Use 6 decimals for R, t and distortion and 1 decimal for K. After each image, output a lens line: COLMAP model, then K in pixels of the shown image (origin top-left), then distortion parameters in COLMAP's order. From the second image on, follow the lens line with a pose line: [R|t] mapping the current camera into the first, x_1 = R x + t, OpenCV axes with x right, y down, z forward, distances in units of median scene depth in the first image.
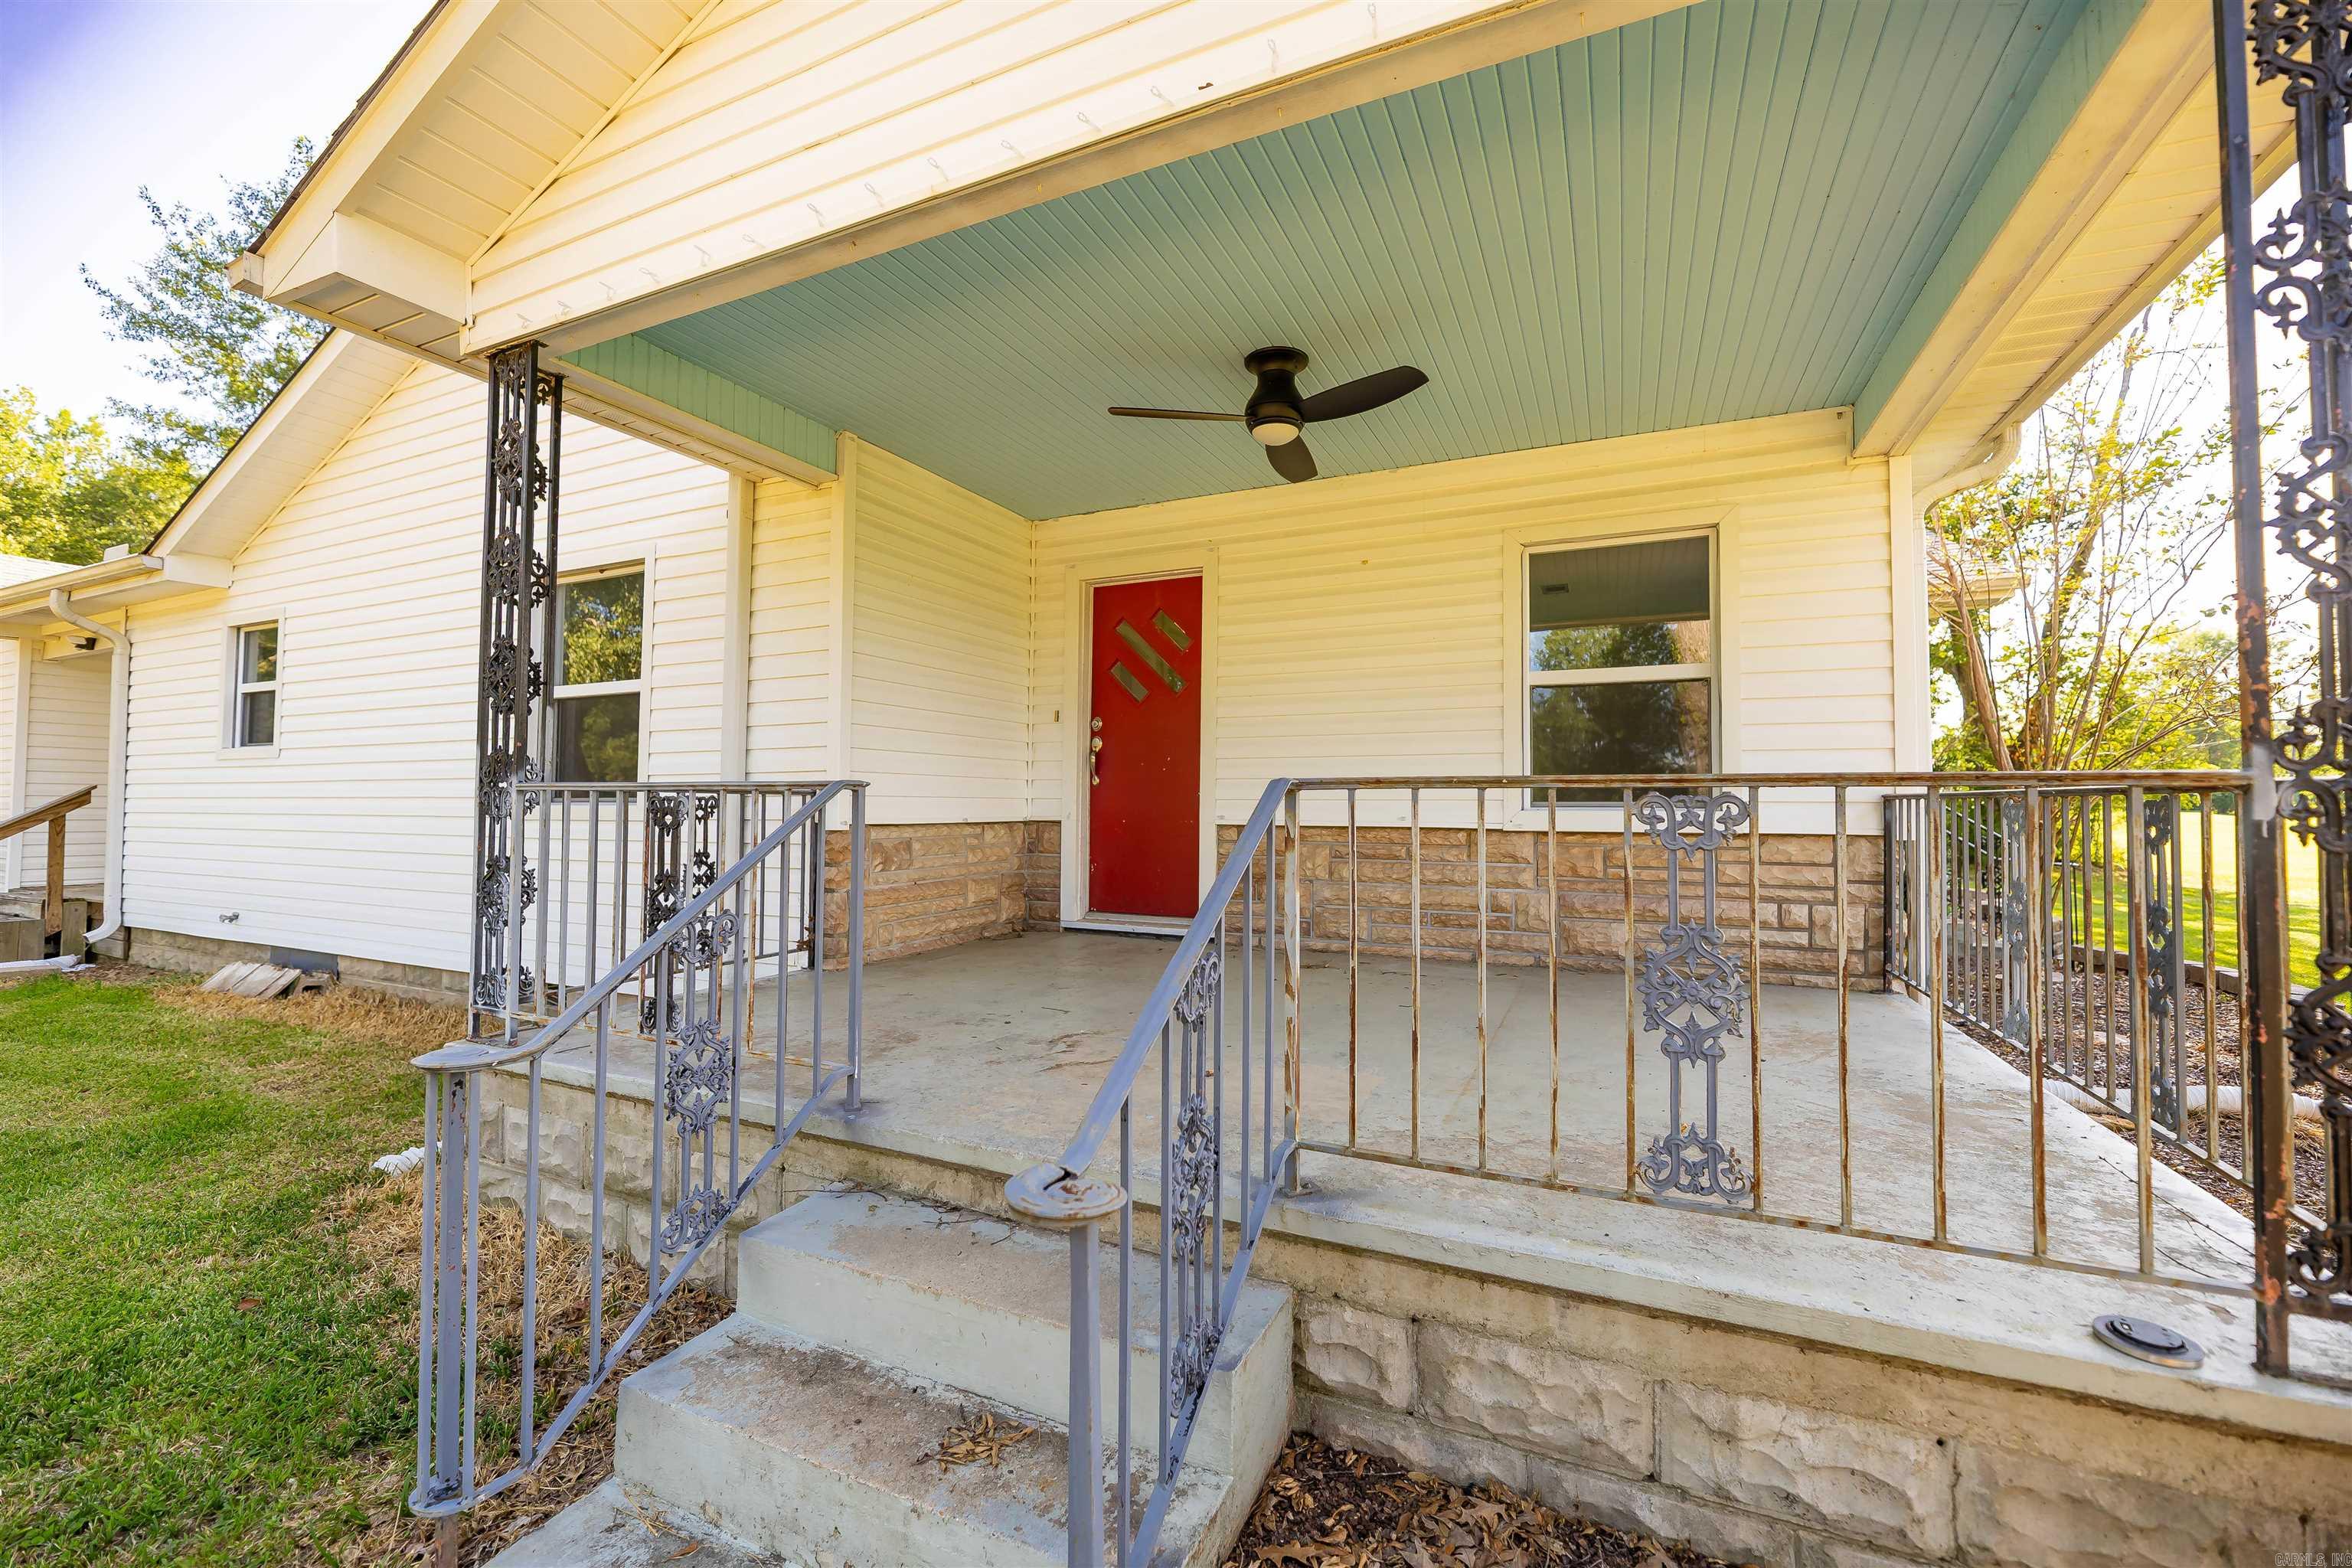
lens RADIAL K [[961.5, 0, 1169.2], [0, 961.5, 794.2], [0, 0, 1]] dist [0.000162, -0.000093]
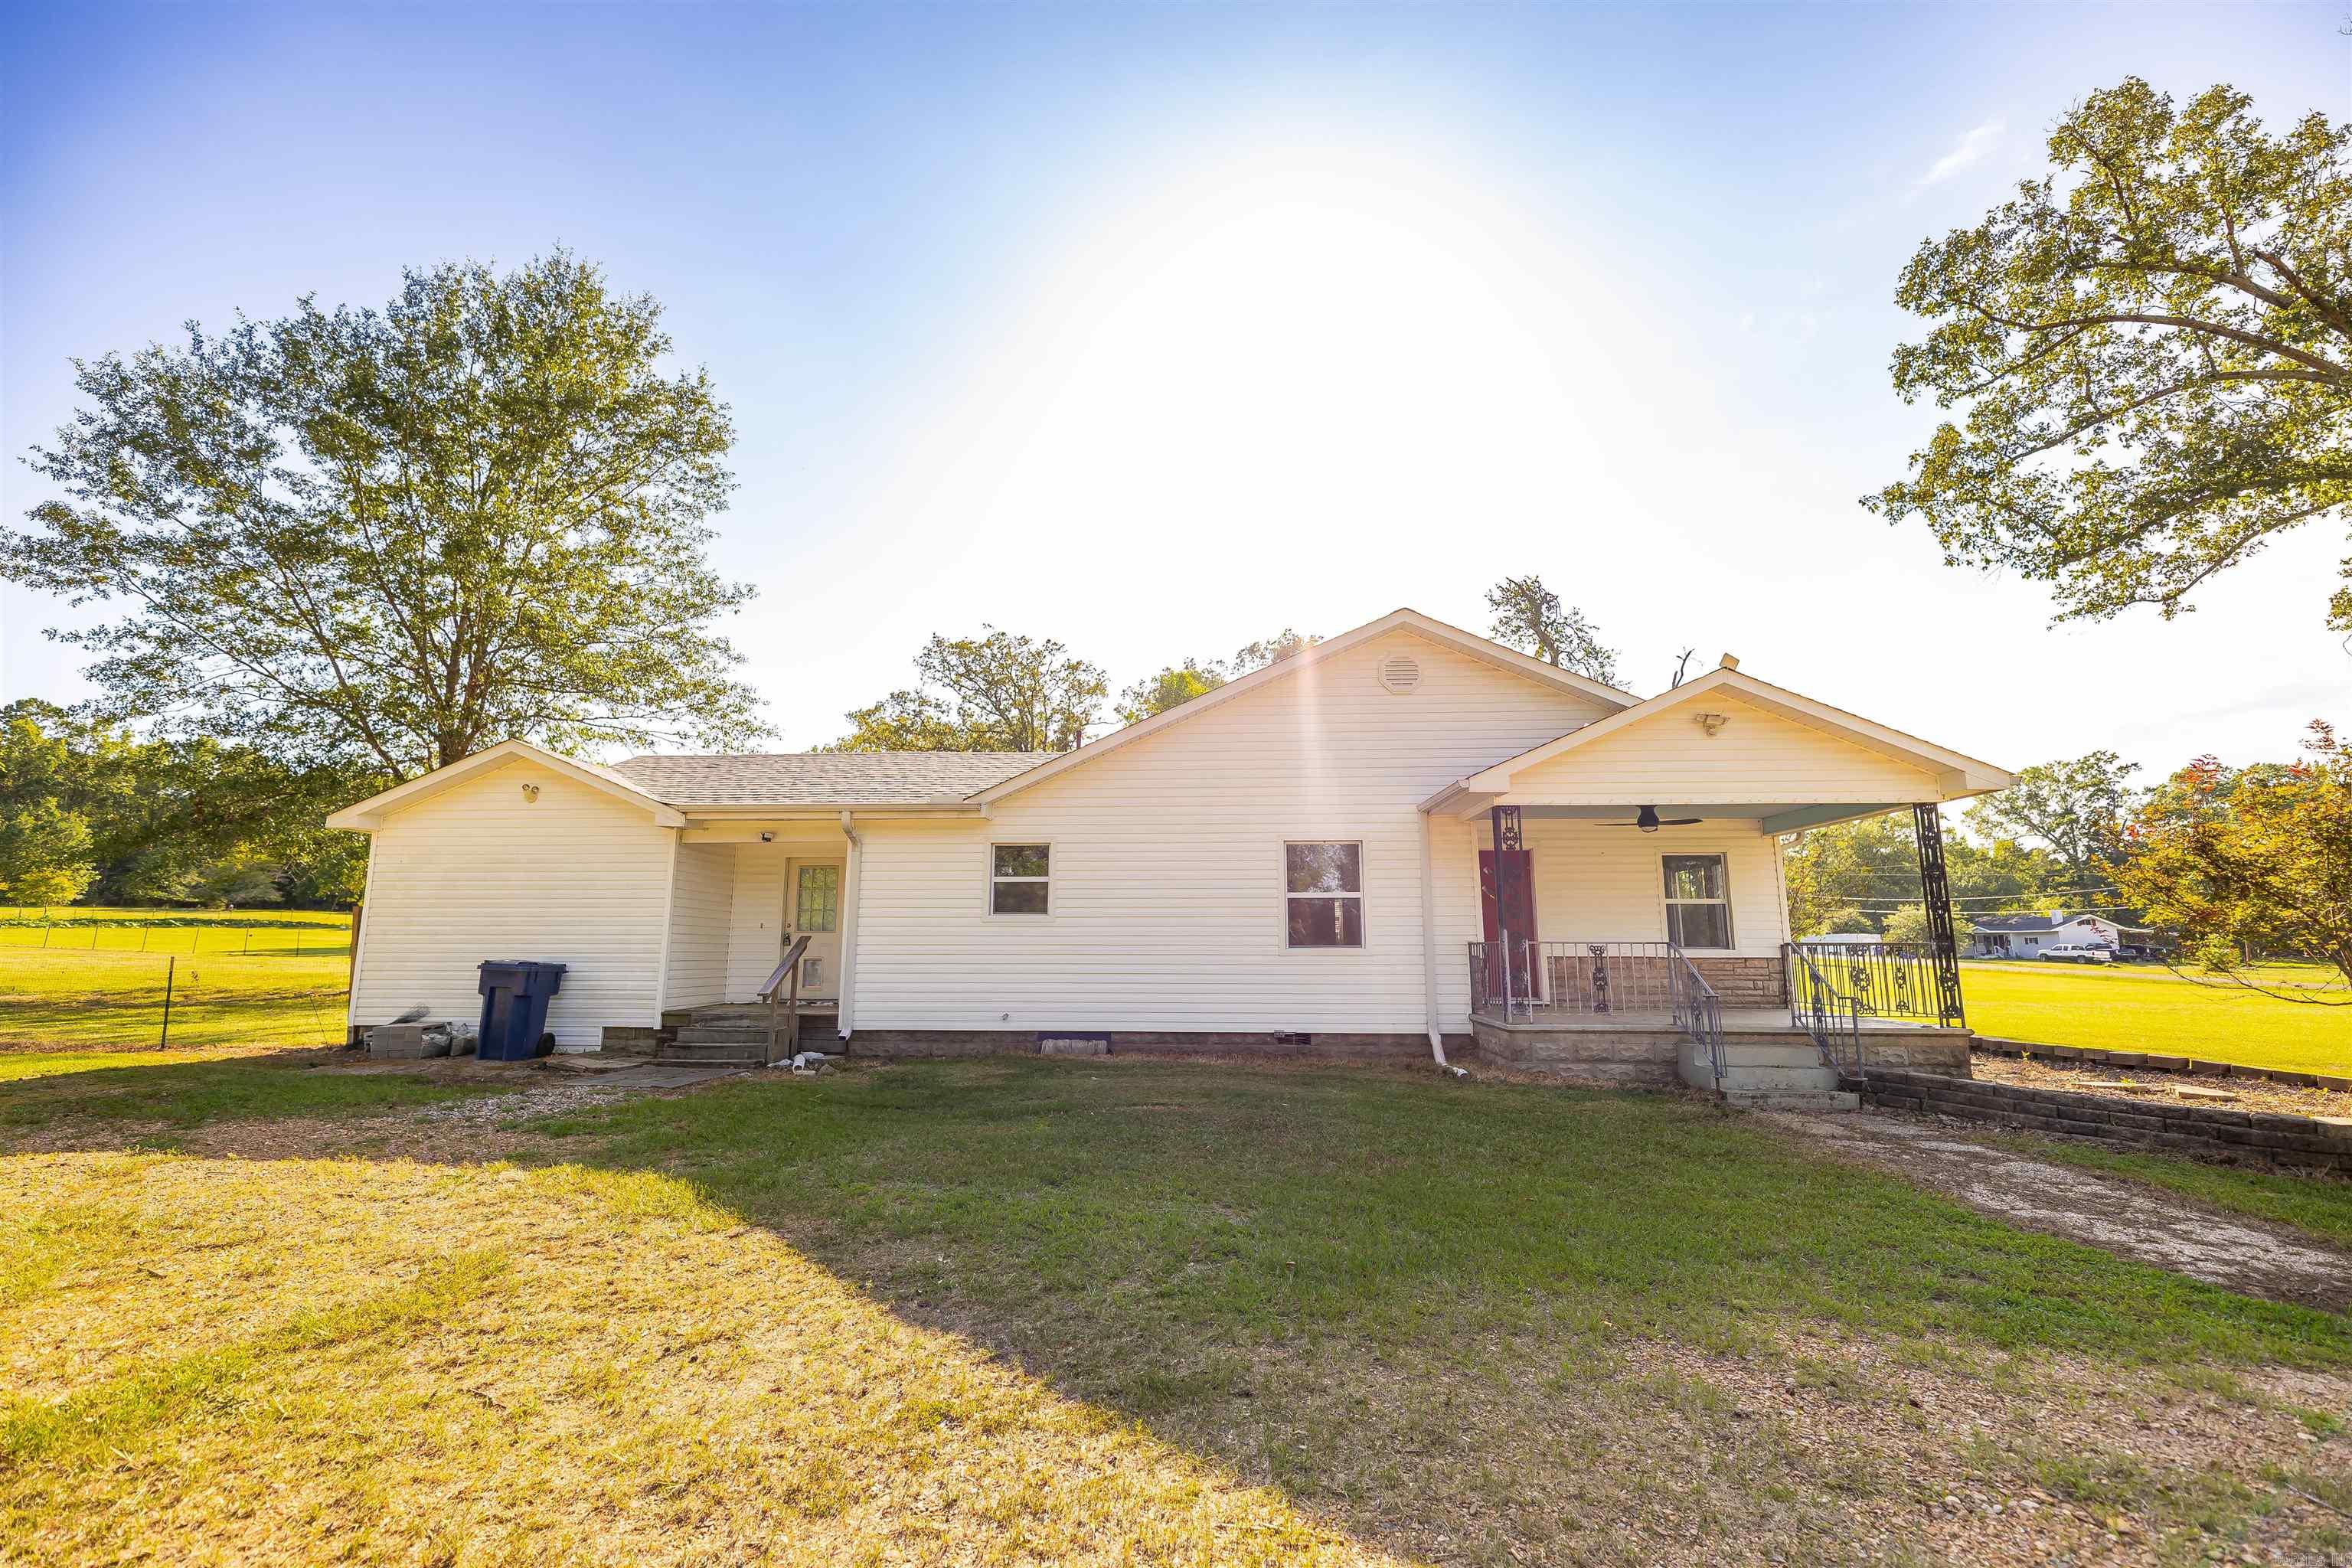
lens RADIAL K [[961.5, 0, 1169.2], [0, 961.5, 794.2], [0, 0, 1]] dist [0.000162, -0.000093]
pose [[0.933185, 0.055714, 0.355052, -1.788126], [-0.006050, 0.990206, -0.139480, -0.030856], [-0.359346, 0.128012, 0.924383, -0.976141]]
